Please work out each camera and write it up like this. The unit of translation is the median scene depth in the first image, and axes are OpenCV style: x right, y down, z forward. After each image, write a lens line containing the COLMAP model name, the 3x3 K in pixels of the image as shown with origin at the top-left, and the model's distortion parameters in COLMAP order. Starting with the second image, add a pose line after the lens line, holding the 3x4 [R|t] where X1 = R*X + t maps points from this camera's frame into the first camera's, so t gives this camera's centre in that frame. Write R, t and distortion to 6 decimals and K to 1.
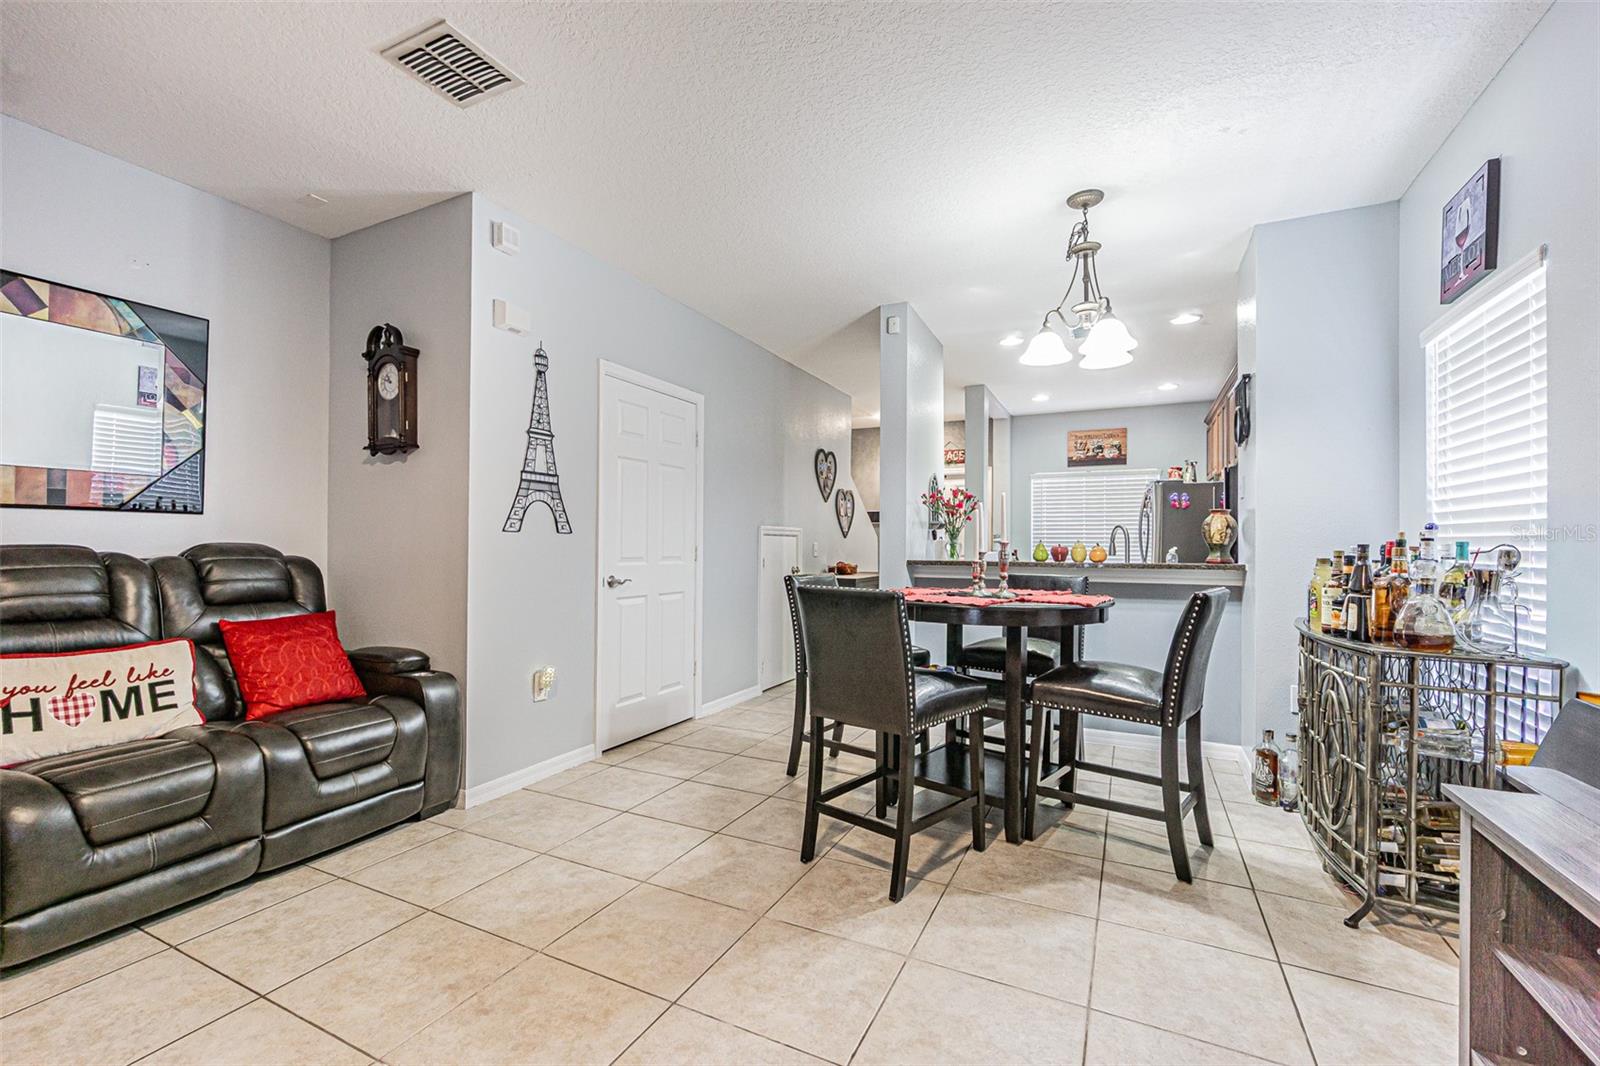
lens RADIAL K [[697.5, 0, 792.7], [0, 697.5, 537.8], [0, 0, 1]] dist [-0.002207, -0.000006]
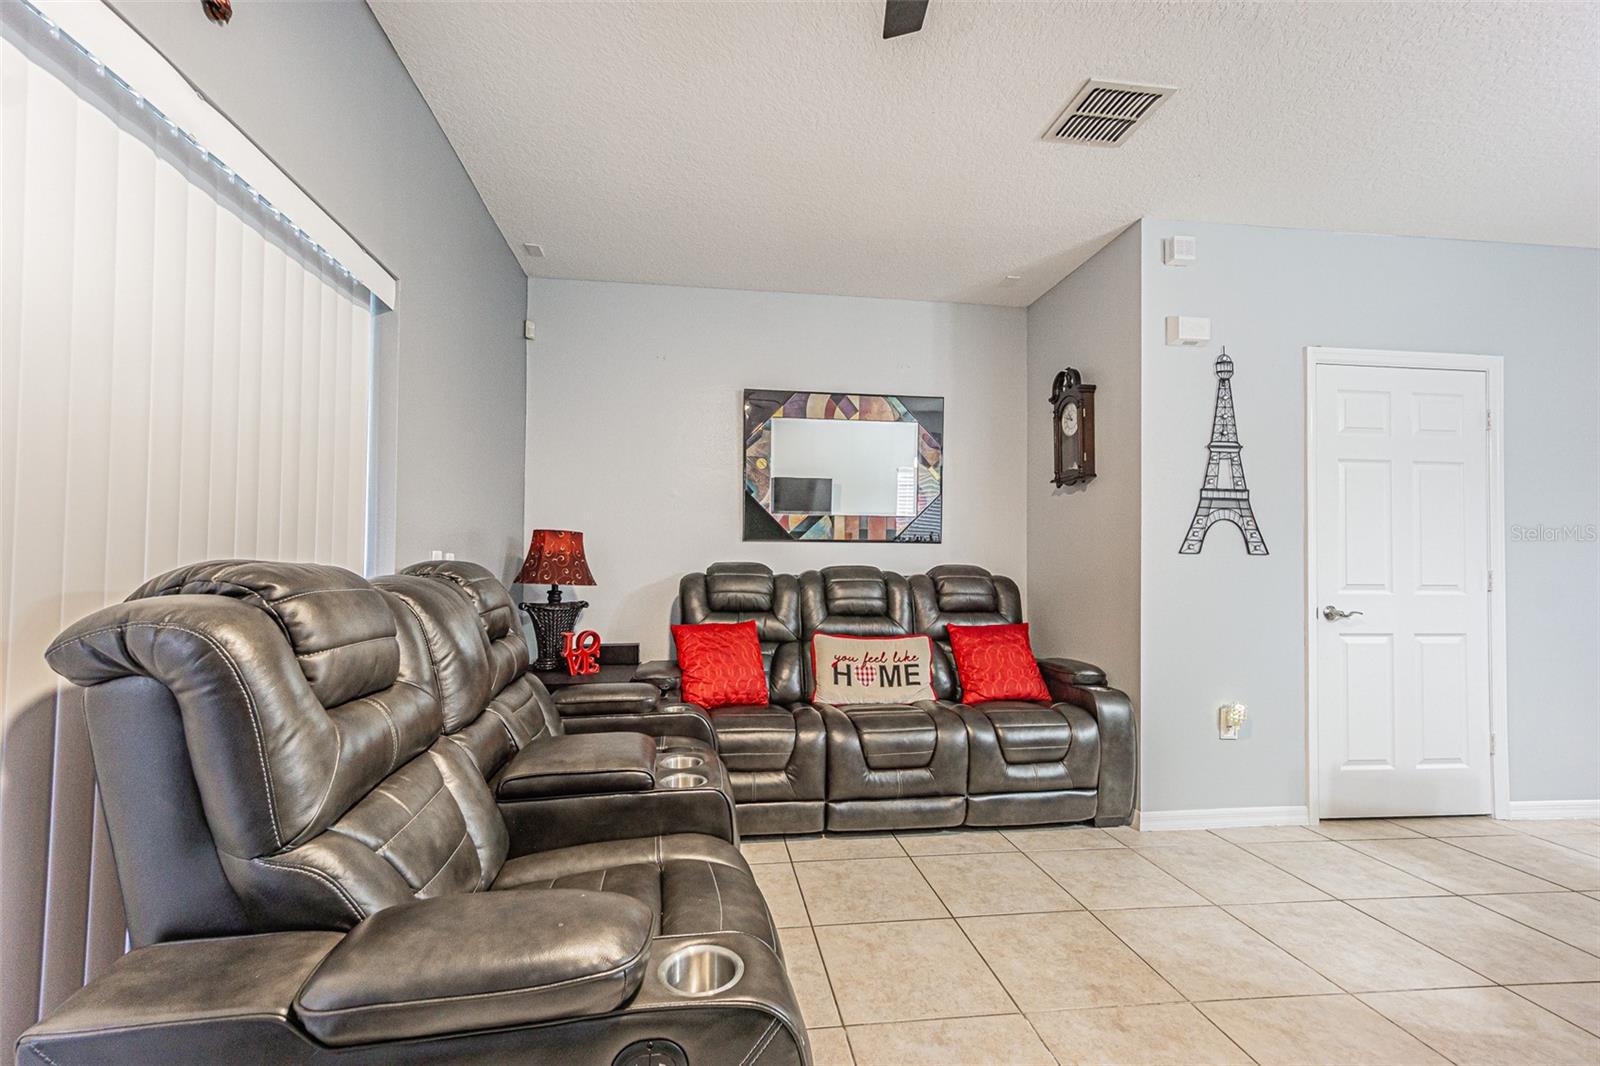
lens RADIAL K [[687.2, 0, 774.8], [0, 687.2, 545.6], [0, 0, 1]] dist [-0.000359, 0.008256]
pose [[0.550381, -0.021336, -0.834641, 0.081768], [0.002883, 0.999716, -0.023655, 0.000692], [0.834908, 0.010613, 0.550286, 0.011838]]
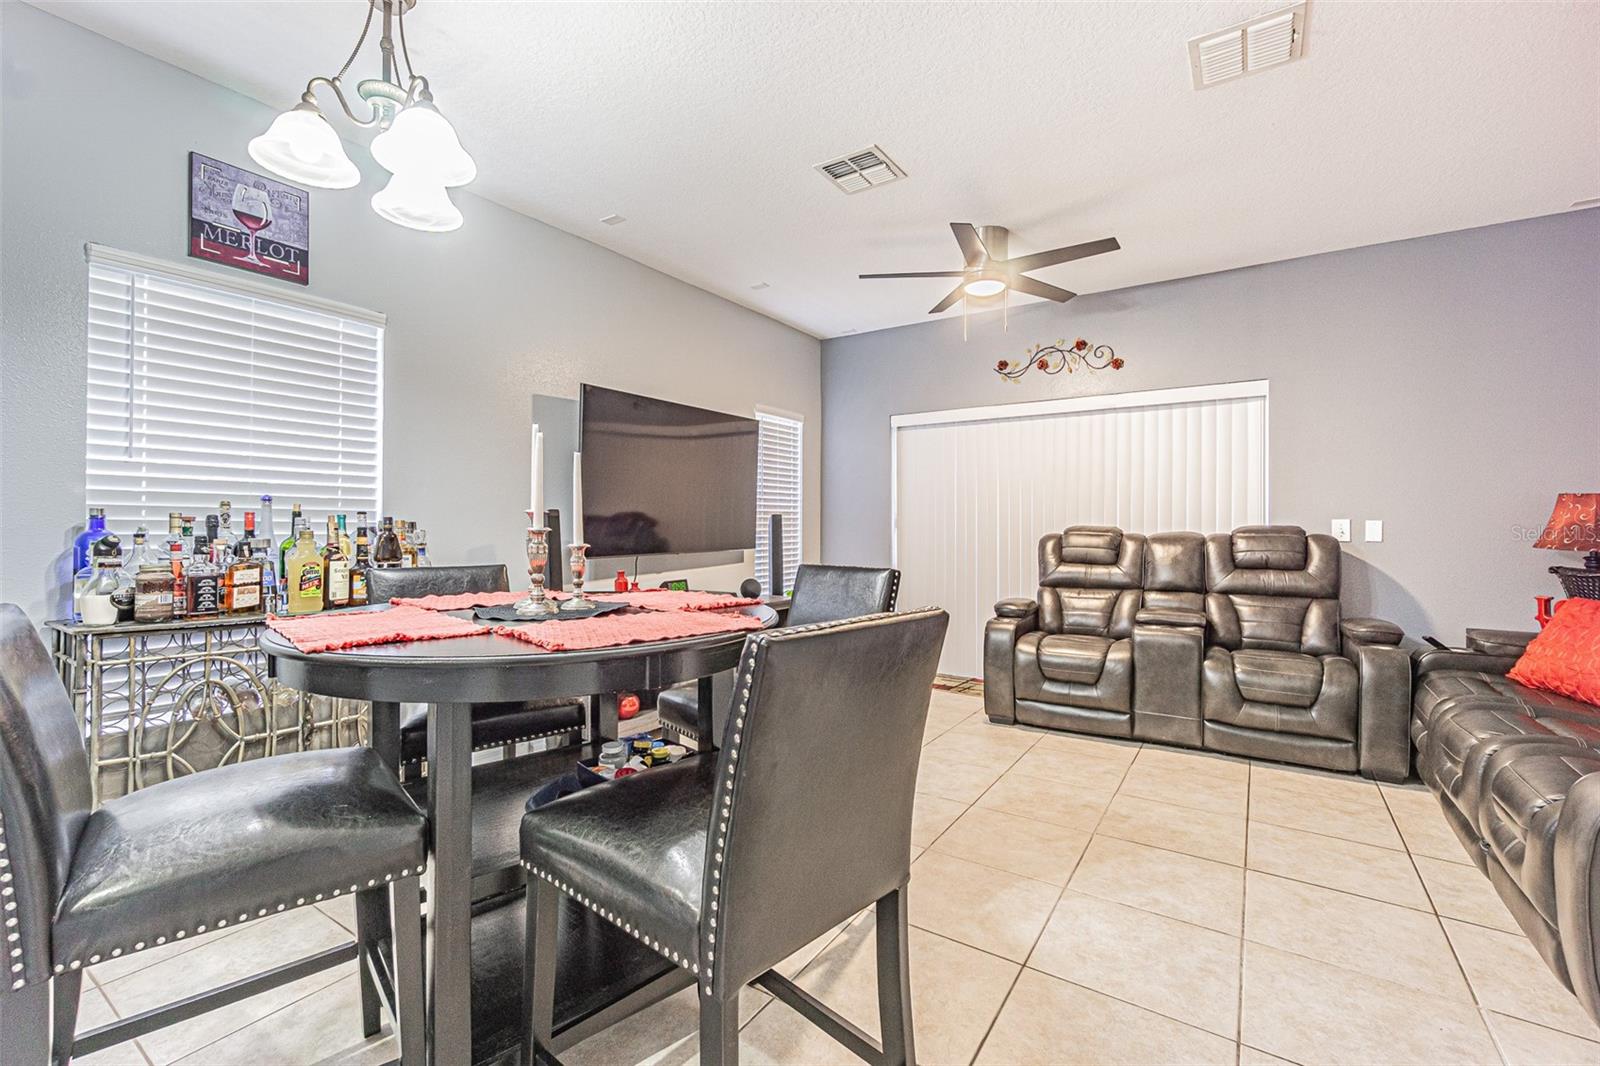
lens RADIAL K [[697.5, 0, 792.7], [0, 697.5, 537.8], [0, 0, 1]] dist [-0.002207, -0.000006]
pose [[-0.991608, -0.010645, 0.128845, 0.024397], [-0.009373, 0.999901, 0.010481, 0.020638], [-0.128944, 0.009185, -0.991609, 1.660397]]
